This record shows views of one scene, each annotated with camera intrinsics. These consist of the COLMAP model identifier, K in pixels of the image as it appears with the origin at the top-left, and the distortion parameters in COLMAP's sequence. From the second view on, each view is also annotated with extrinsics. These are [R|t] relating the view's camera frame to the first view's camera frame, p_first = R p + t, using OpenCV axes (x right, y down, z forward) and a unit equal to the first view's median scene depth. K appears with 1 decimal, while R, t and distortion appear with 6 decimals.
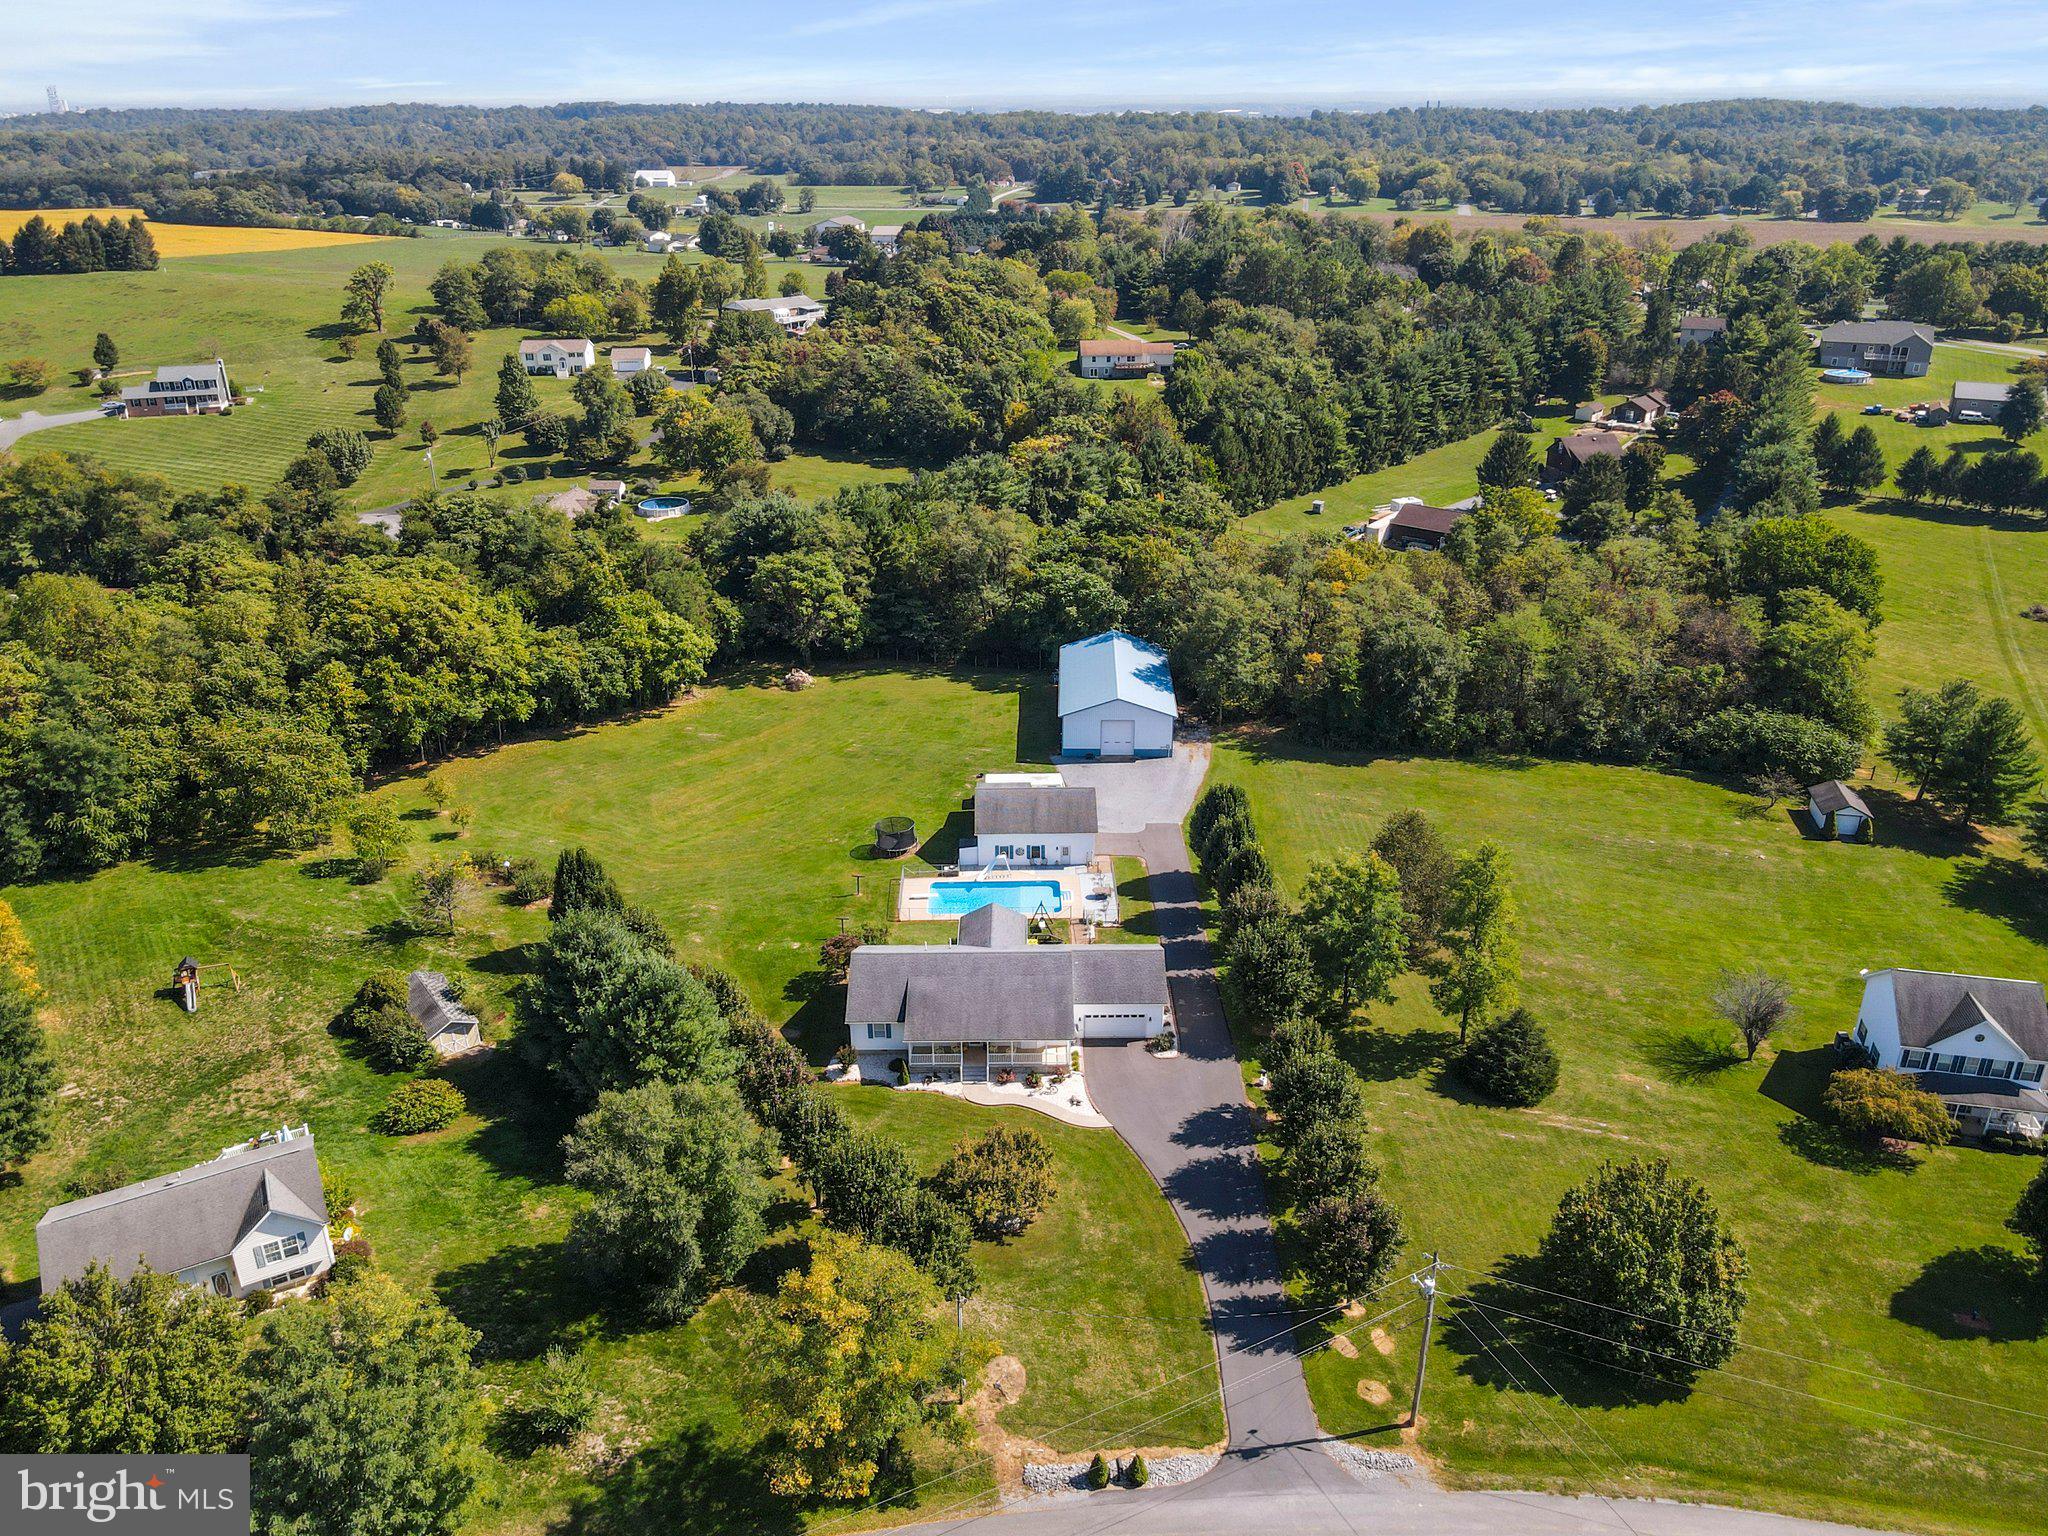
lens RADIAL K [[1500.1, 0, 1022.0], [0, 1500.1, 761.9], [0, 0, 1]] dist [0.012471, 0.014041]
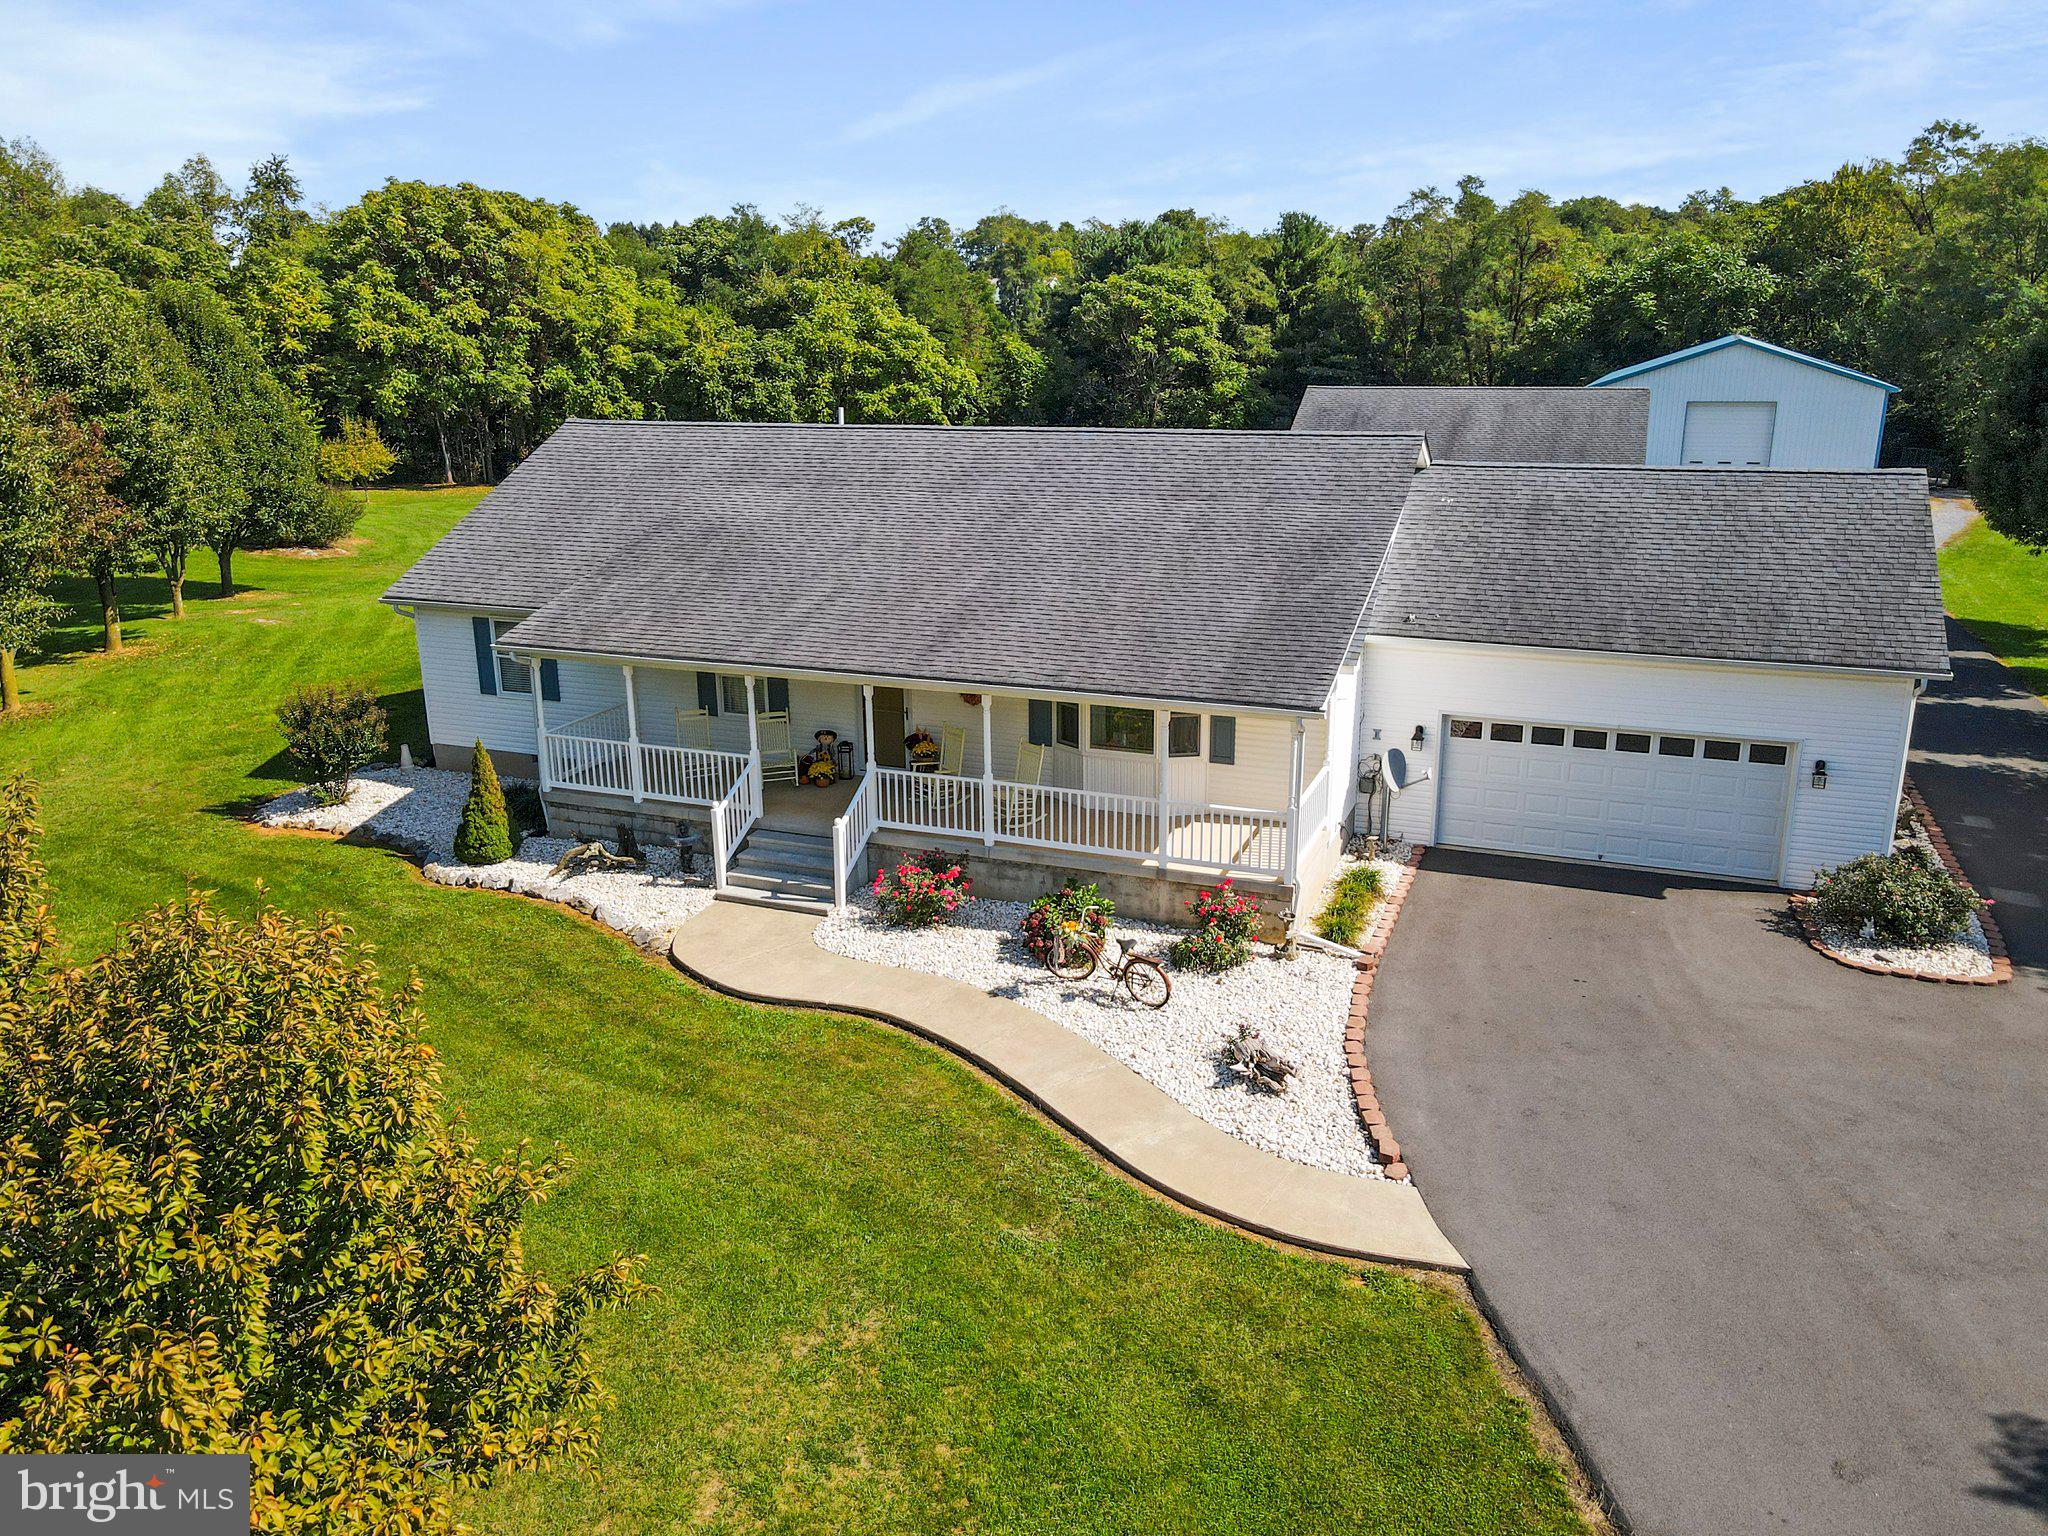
lens RADIAL K [[1500.1, 0, 1023.7], [0, 1500.1, 761.0], [0, 0, 1]] dist [0.012471, 0.014041]
pose [[0.926132, 0.101830, -0.363194, 0.044386], [-0.149908, 0.982928, -0.106674, 0.144909], [0.346131, 0.153240, 0.925587, 0.569131]]
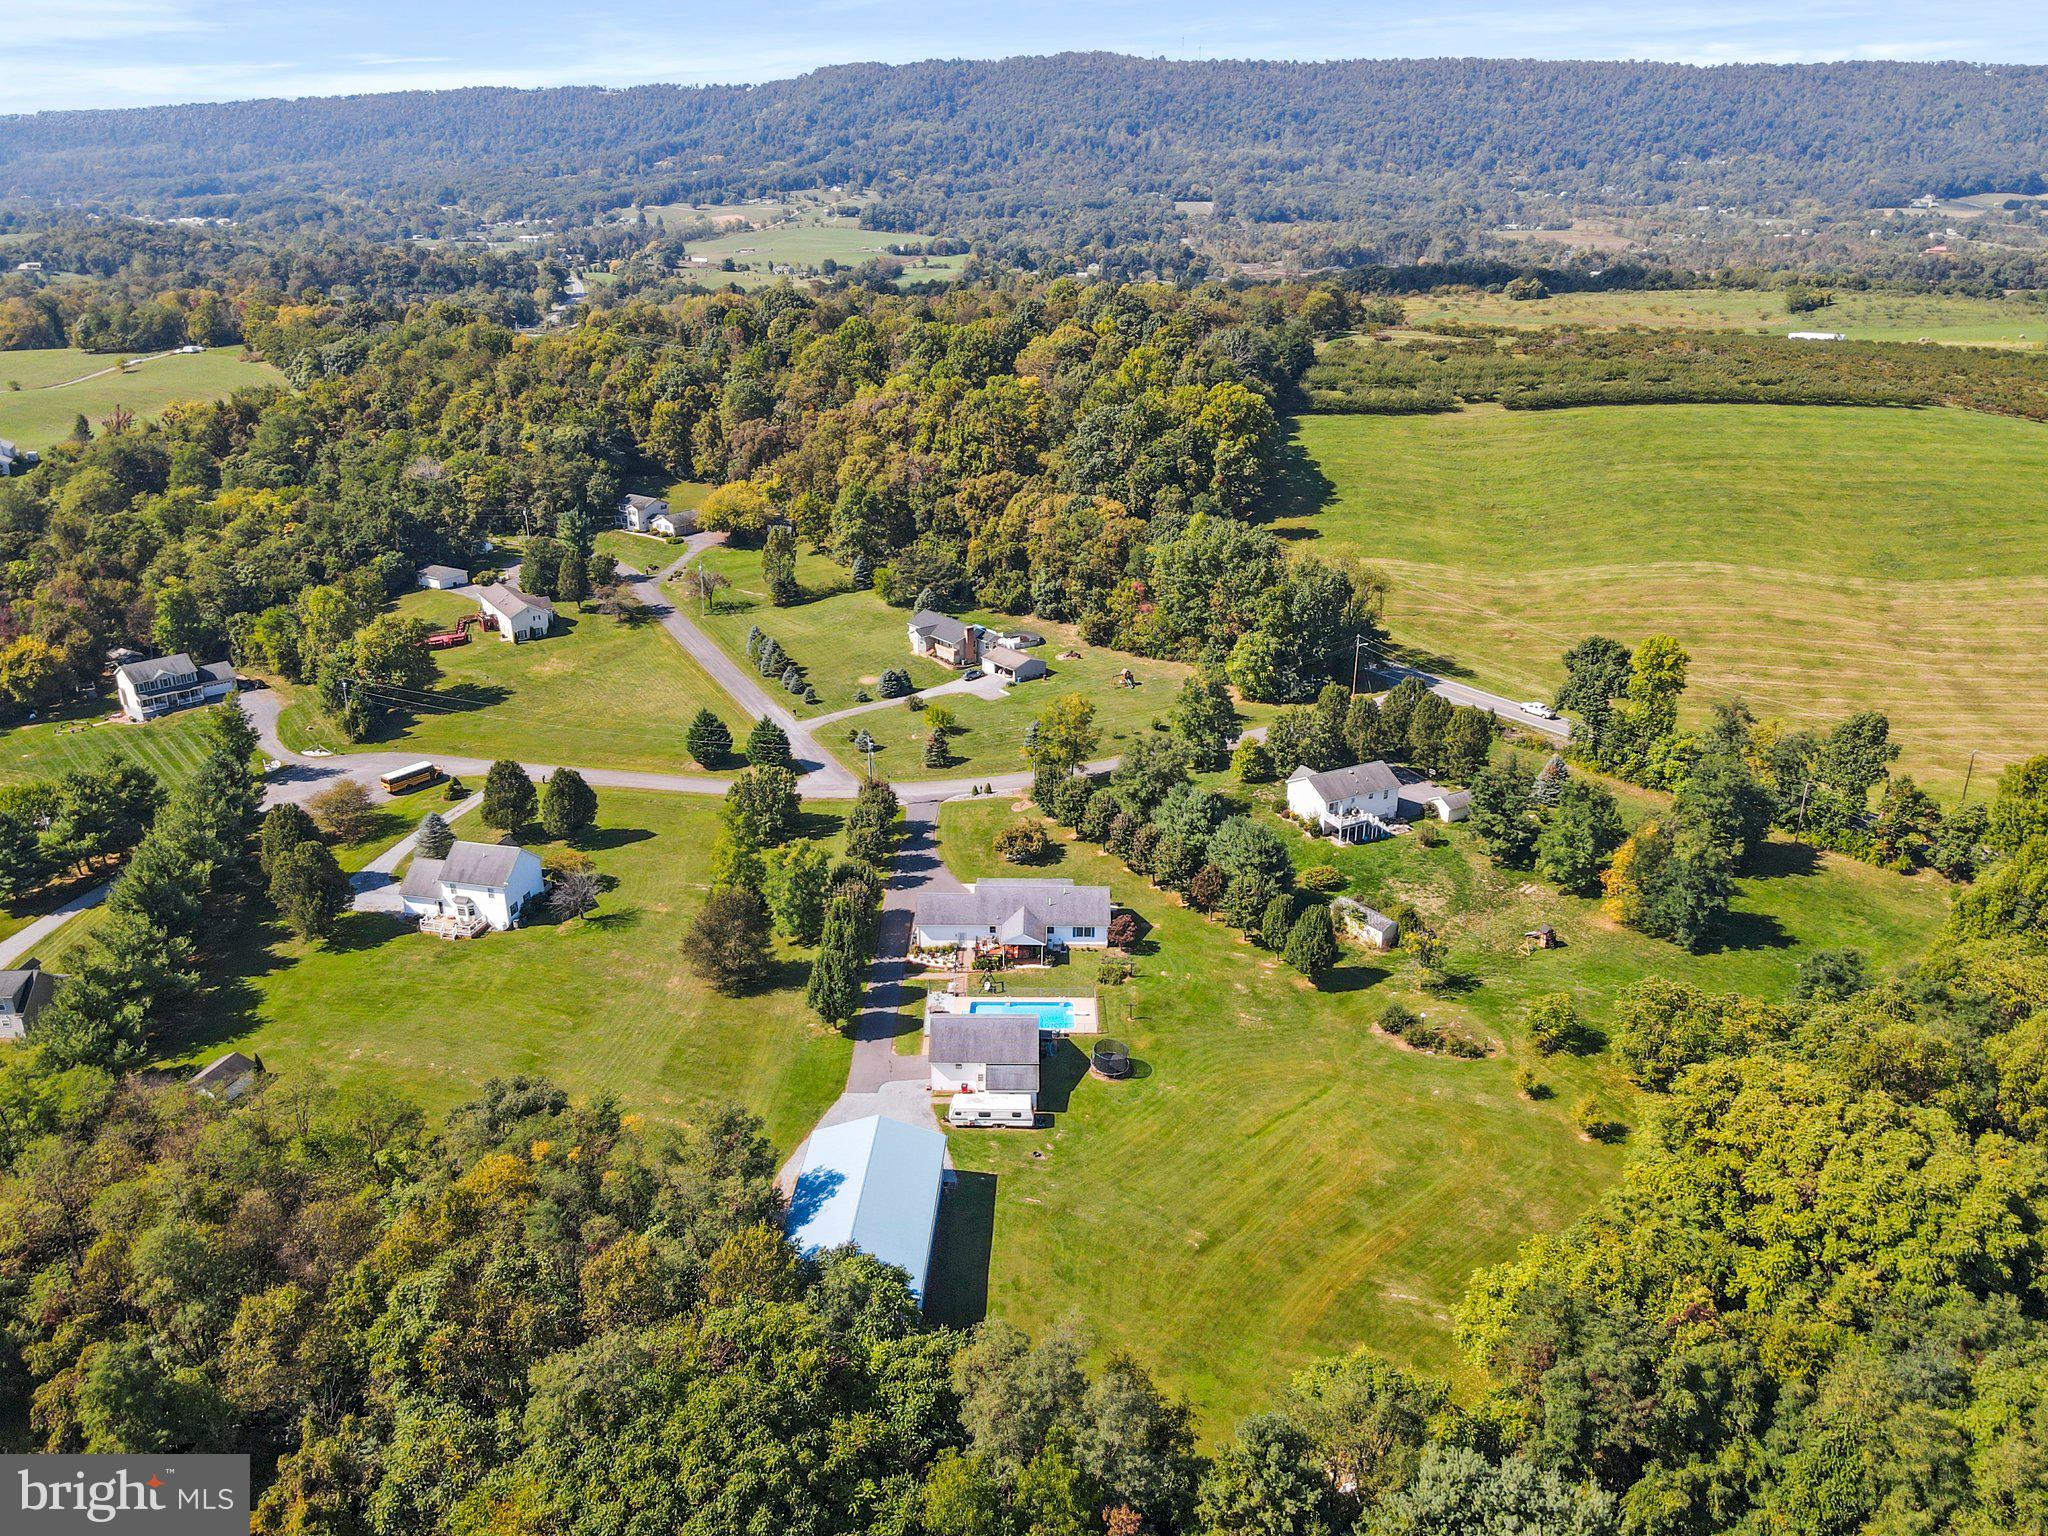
lens RADIAL K [[1500.1, 0, 1027.3], [0, 1500.1, 784.3], [0, 0, 1]] dist [0.012471, 0.014041]
pose [[-0.999837, -0.001016, 0.018051, -0.038474], [0.012382, 0.689033, 0.724624, -0.812854], [-0.013174, 0.724729, -0.688908, 1.466850]]
